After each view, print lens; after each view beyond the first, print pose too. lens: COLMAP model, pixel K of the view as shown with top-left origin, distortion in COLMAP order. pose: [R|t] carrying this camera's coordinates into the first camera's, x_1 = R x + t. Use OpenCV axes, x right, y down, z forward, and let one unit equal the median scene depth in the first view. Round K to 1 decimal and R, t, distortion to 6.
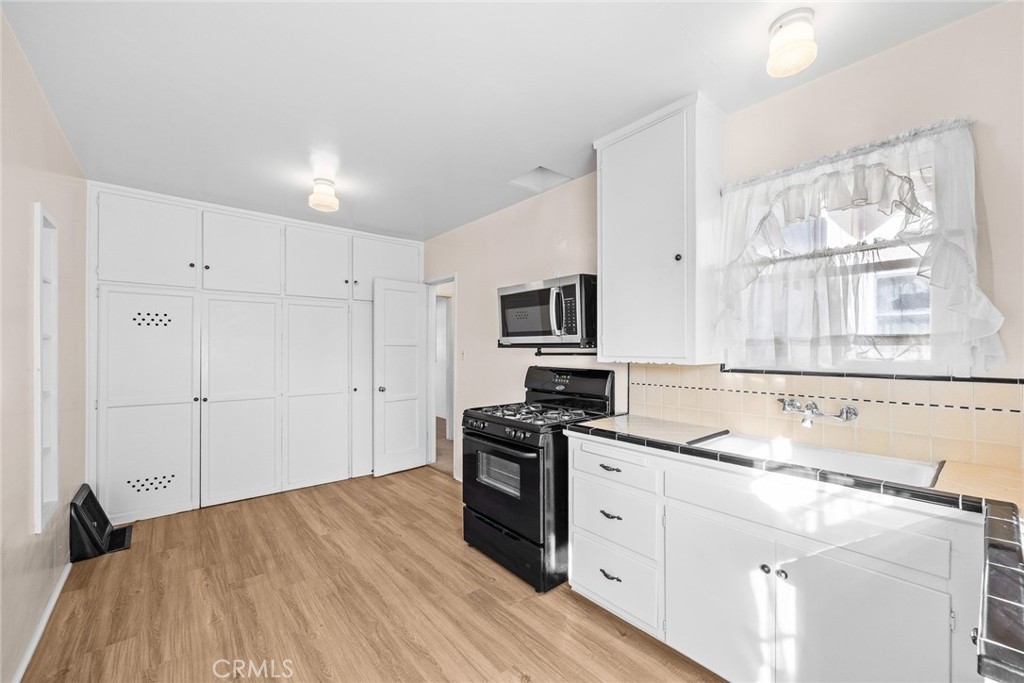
lens RADIAL K [[392.4, 0, 479.0], [0, 392.4, 346.6], [0, 0, 1]] dist [-0.002881, 0.000108]
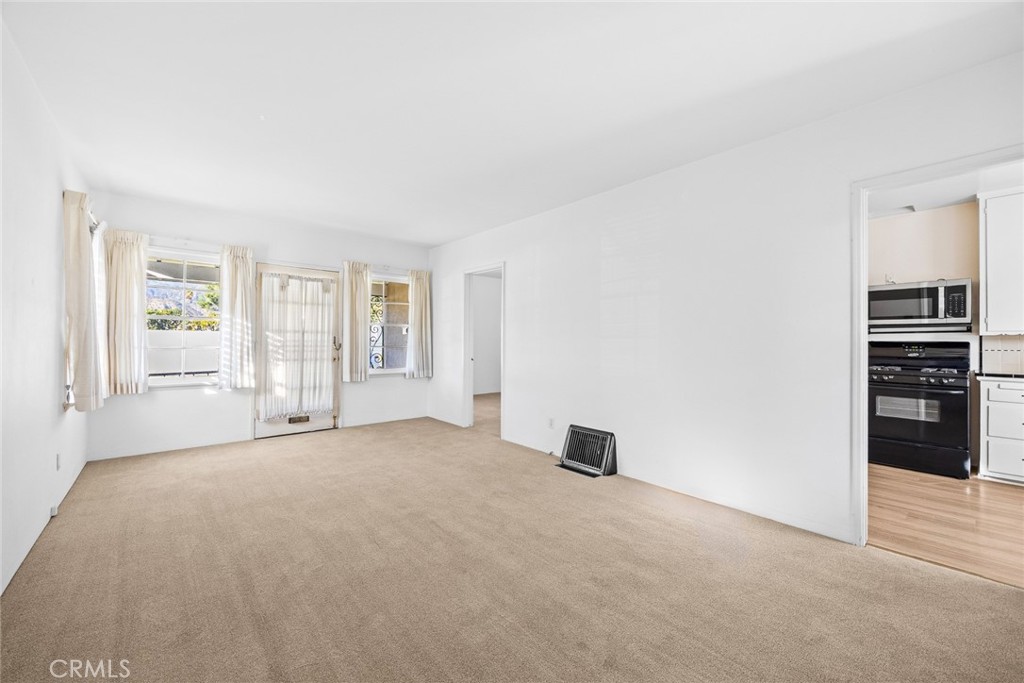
lens RADIAL K [[392.4, 0, 527.0], [0, 392.4, 337.6], [0, 0, 1]] dist [-0.002881, 0.000108]
pose [[0.999326, 0.004933, 0.036388, -1.450744], [-0.004923, 0.999988, -0.000355, 0.054772], [-0.036389, 0.000176, 0.999338, -0.449744]]
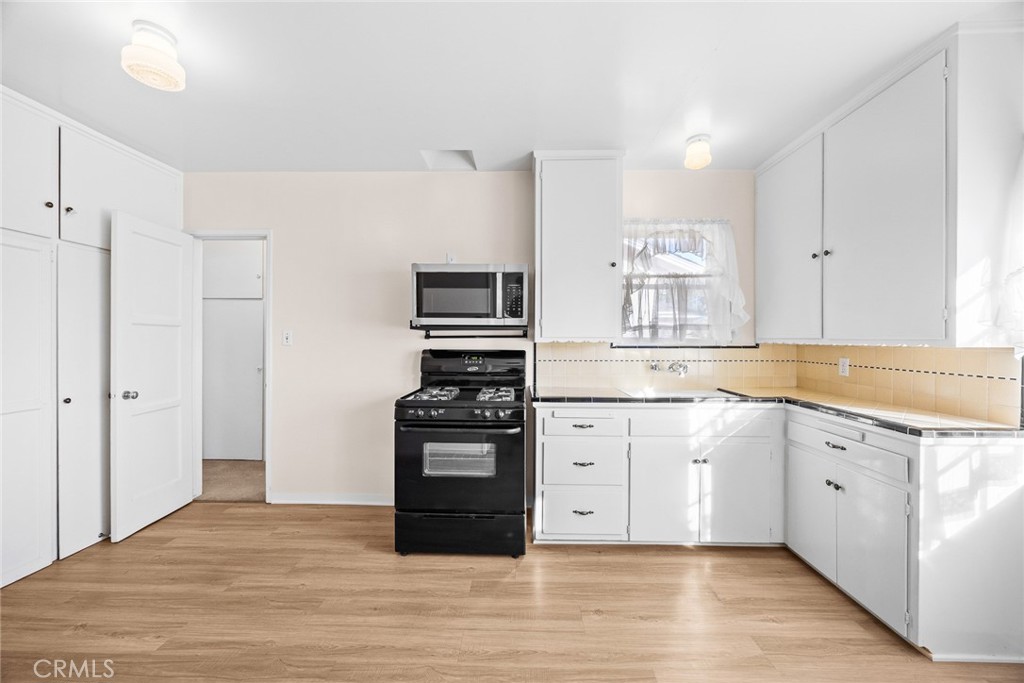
lens RADIAL K [[392.4, 0, 509.6], [0, 392.4, 339.0], [0, 0, 1]] dist [-0.002881, 0.000108]
pose [[0.655864, 0.002095, 0.754876, -0.584262], [-0.008607, 0.999952, 0.004702, 0.023451], [-0.754830, -0.009581, 0.655850, 0.280257]]
